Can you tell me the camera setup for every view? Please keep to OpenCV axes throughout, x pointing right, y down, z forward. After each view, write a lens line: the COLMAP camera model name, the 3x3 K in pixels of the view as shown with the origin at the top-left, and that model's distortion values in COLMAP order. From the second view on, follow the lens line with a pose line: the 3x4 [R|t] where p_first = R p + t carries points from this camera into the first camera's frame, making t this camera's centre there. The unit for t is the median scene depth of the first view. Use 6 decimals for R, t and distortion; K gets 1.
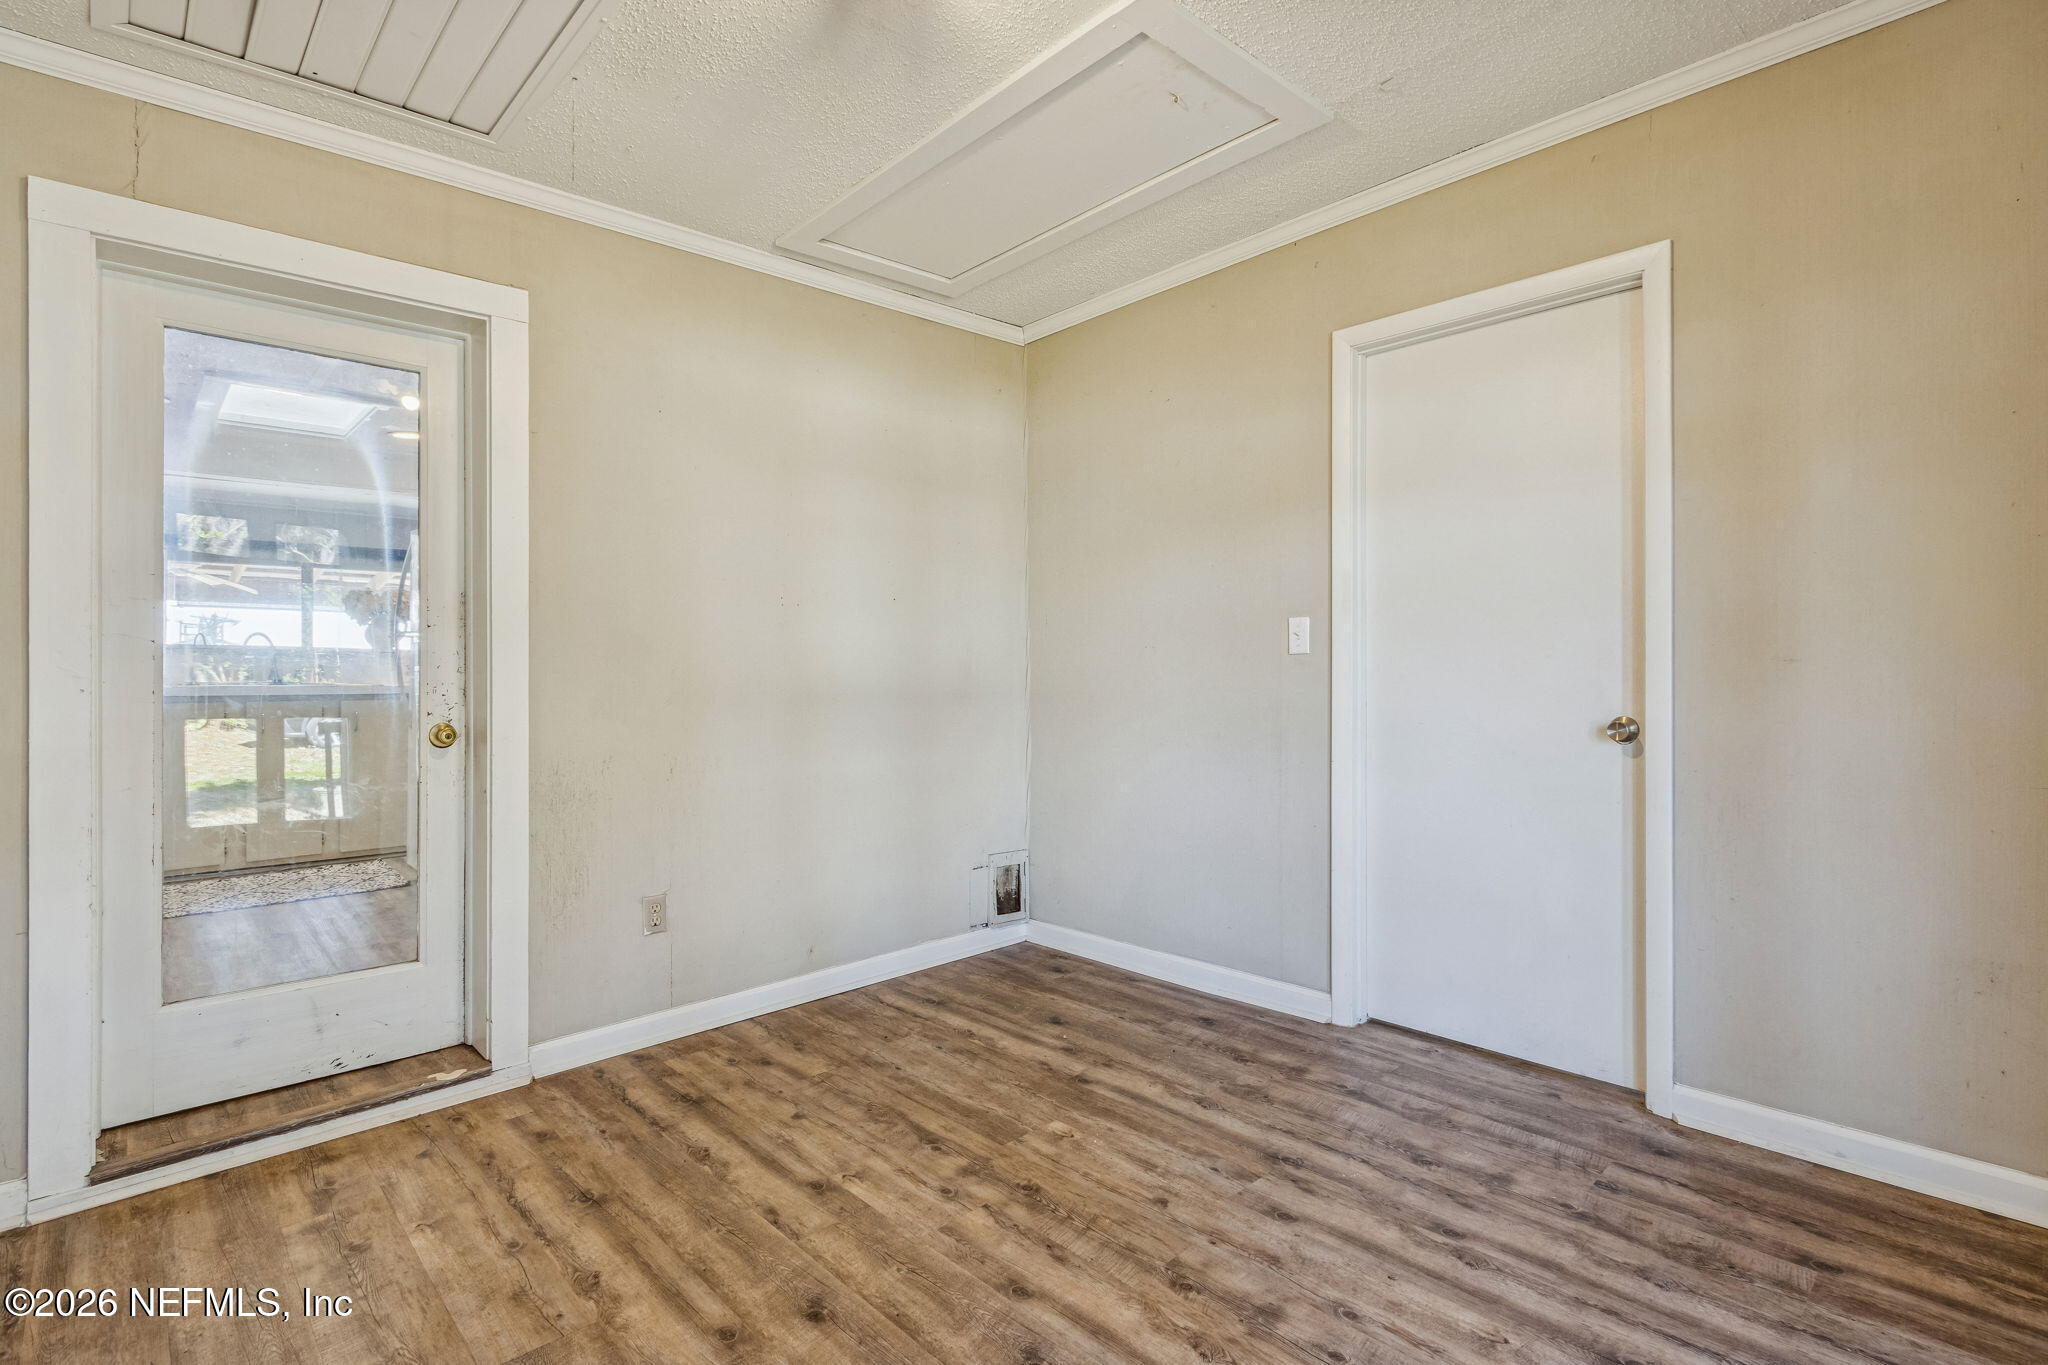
lens RADIAL K [[975.8, 0, 1029.5], [0, 975.8, 668.1], [0, 0, 1]] dist [0.009403, -0.004478]
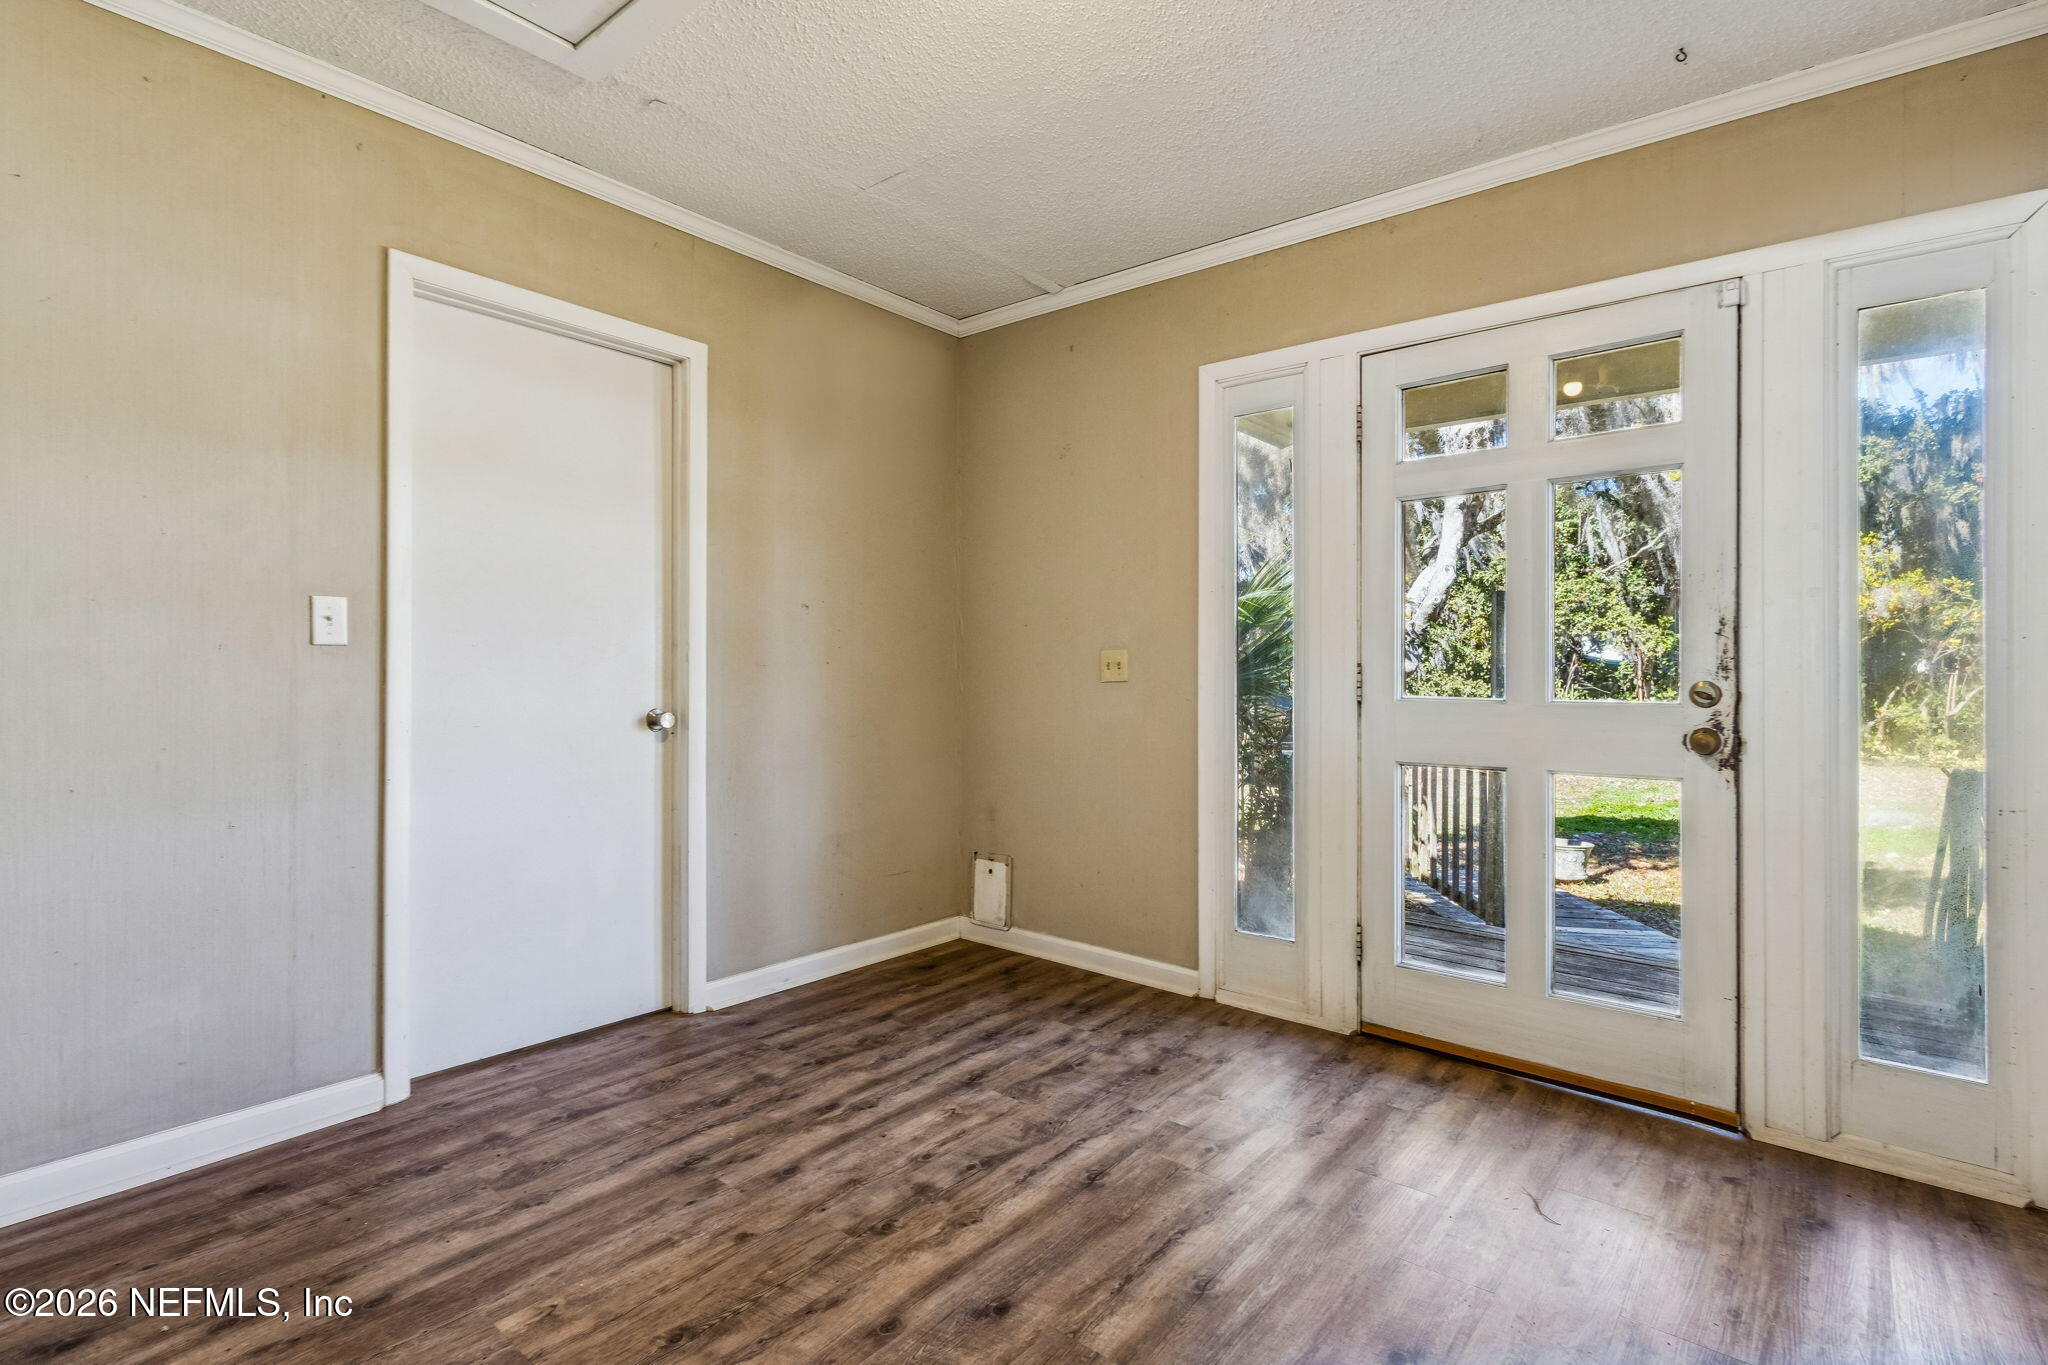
lens RADIAL K [[975.8, 0, 1029.4], [0, 975.8, 683.9], [0, 0, 1]] dist [0.009403, -0.004478]
pose [[-0.125253, 0.000934, 0.992124, -0.740941], [-0.004967, 0.999986, -0.001569, 0.019383], [-0.992112, -0.005125, -0.125247, 0.767872]]
